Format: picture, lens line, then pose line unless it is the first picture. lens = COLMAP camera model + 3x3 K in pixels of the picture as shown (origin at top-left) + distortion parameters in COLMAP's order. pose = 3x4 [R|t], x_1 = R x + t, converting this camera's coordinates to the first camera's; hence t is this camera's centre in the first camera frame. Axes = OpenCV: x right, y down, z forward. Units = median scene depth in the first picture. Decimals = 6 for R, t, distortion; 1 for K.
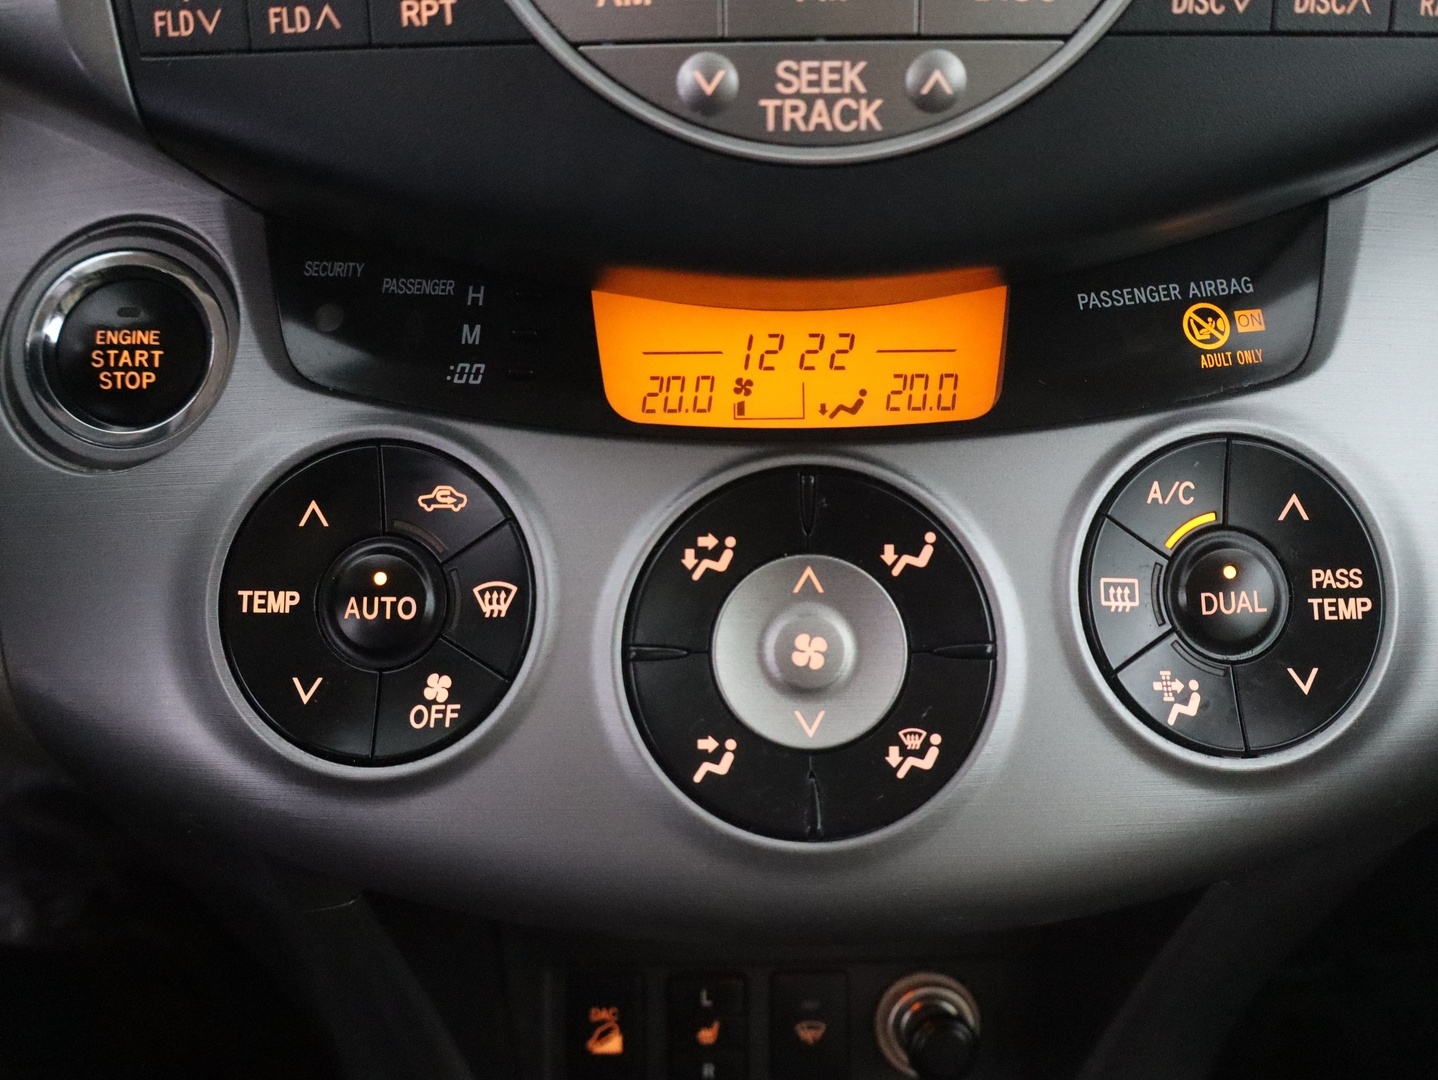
lens RADIAL K [[1389.3, 0, 719.0], [0, 1389.3, 540.0], [0, 0, 1]] dist [0.002724, 0.009376]
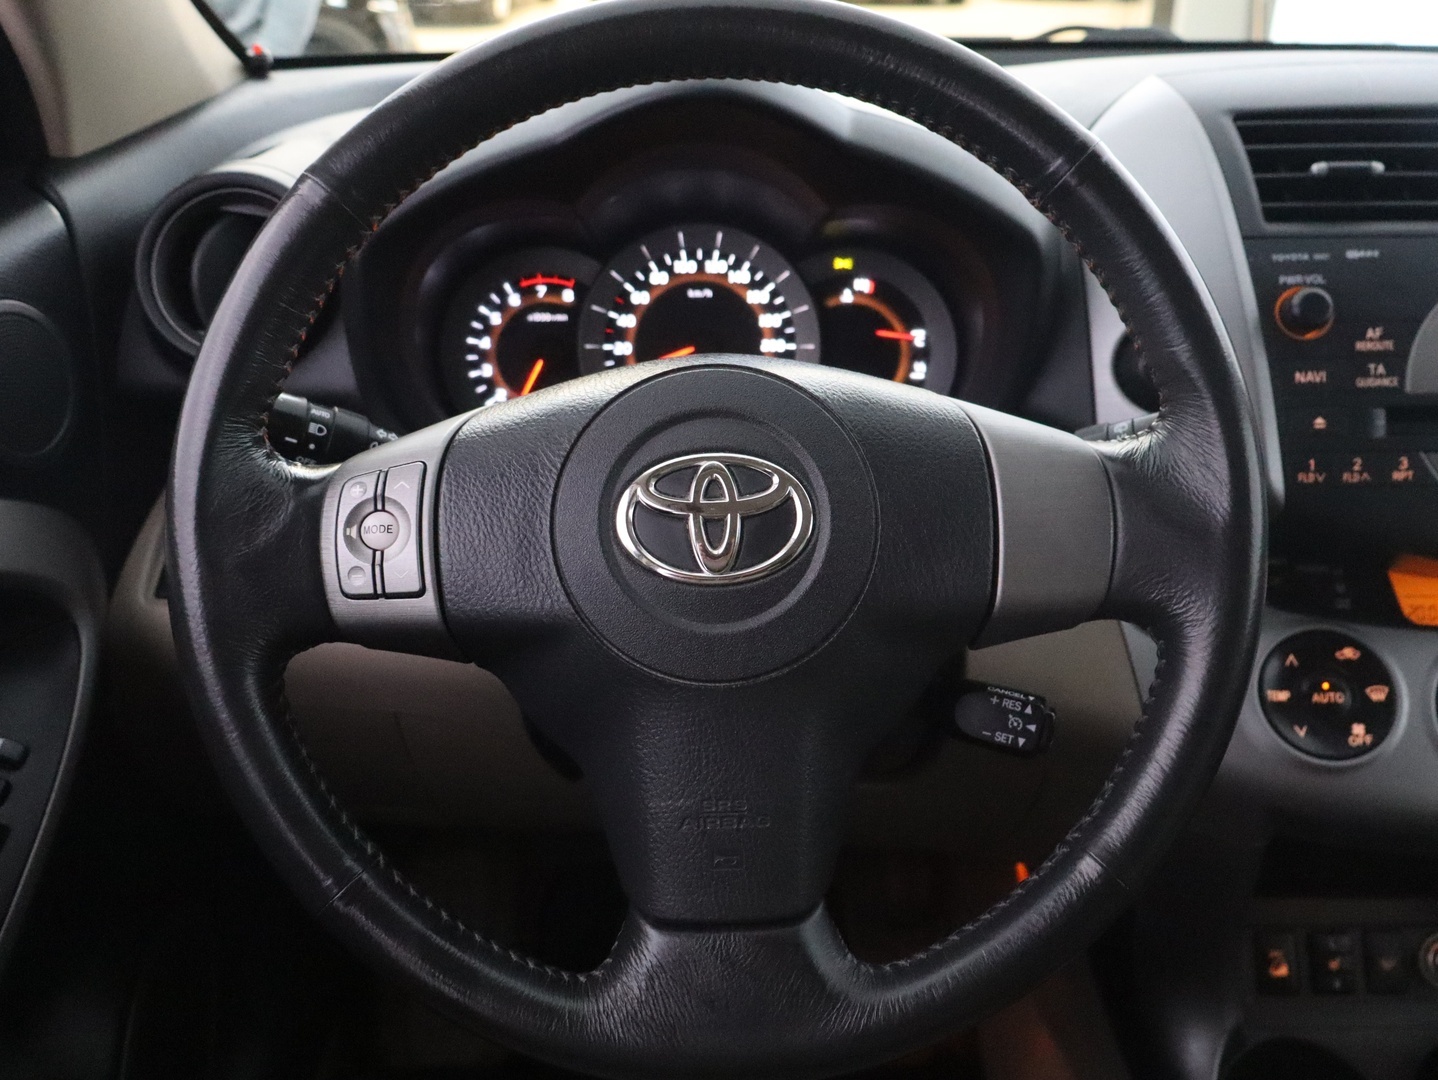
lens RADIAL K [[1389.3, 0, 719.0], [0, 1389.3, 540.0], [0, 0, 1]] dist [0.002724, 0.009376]
pose [[0.999633, 0.004248, 0.026748, -1.510741], [0.001058, 0.980742, -0.195304, 0.277069], [-0.027062, 0.195260, 0.980378, -1.562090]]
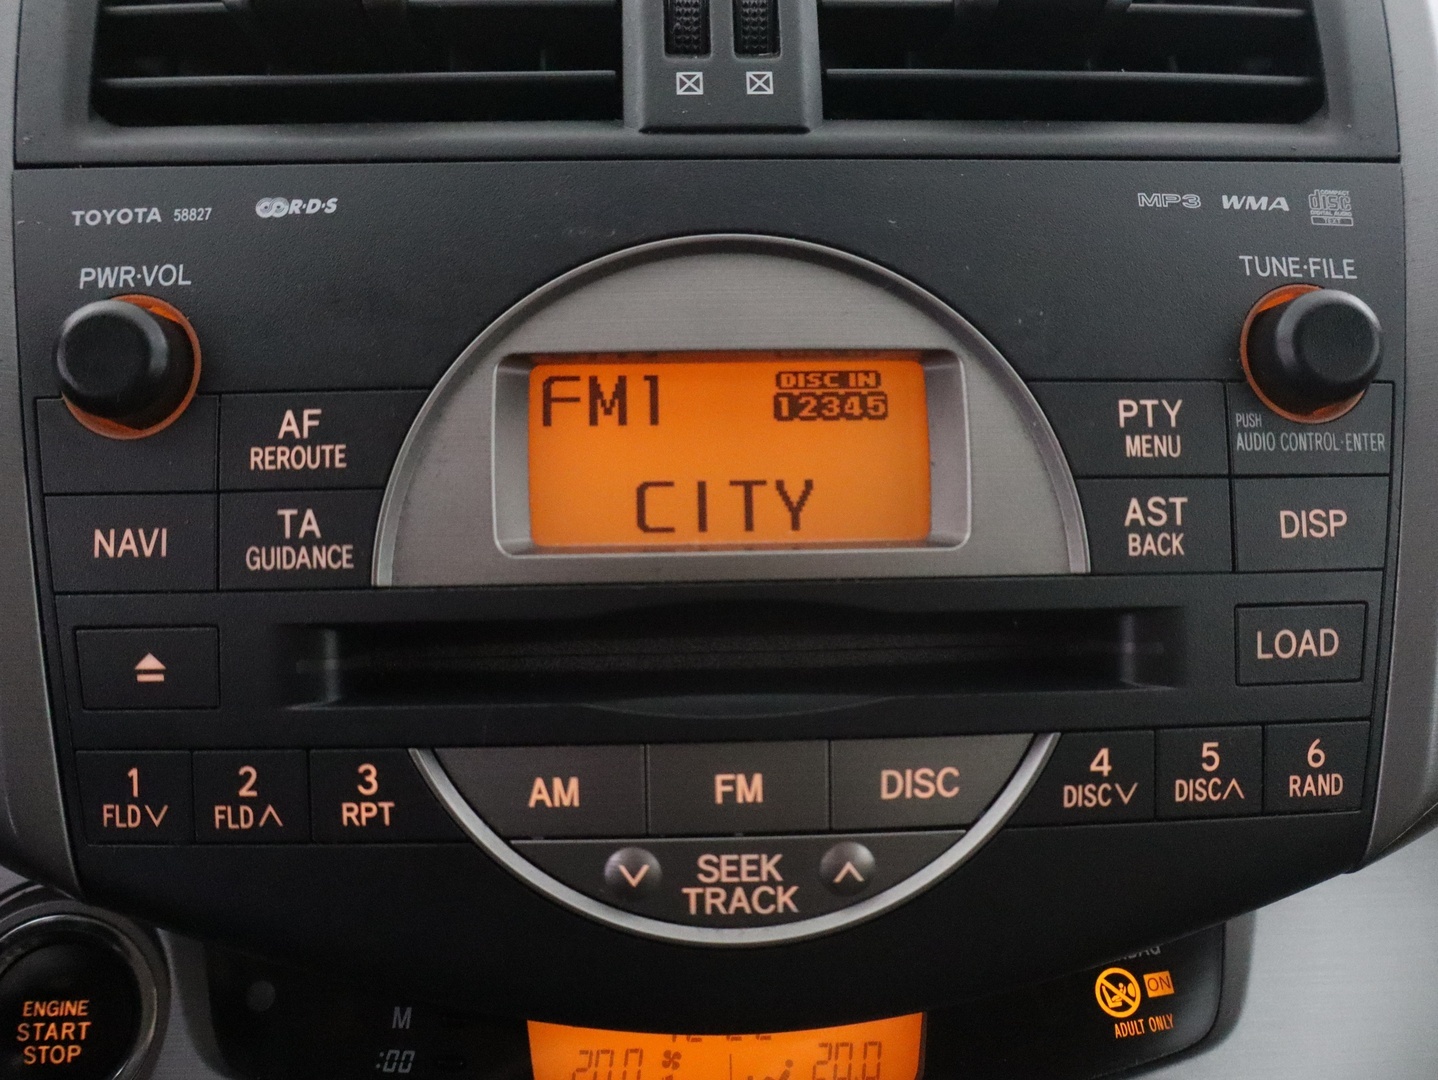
lens RADIAL K [[1389.3, 0, 719.0], [0, 1389.3, 540.0], [0, 0, 1]] dist [0.002724, 0.009376]
pose [[0.999055, -0.004272, 0.043248, 0.011430], [0.011802, 0.984428, -0.175392, -0.351391], [-0.041826, 0.175737, 0.983548, -0.076089]]
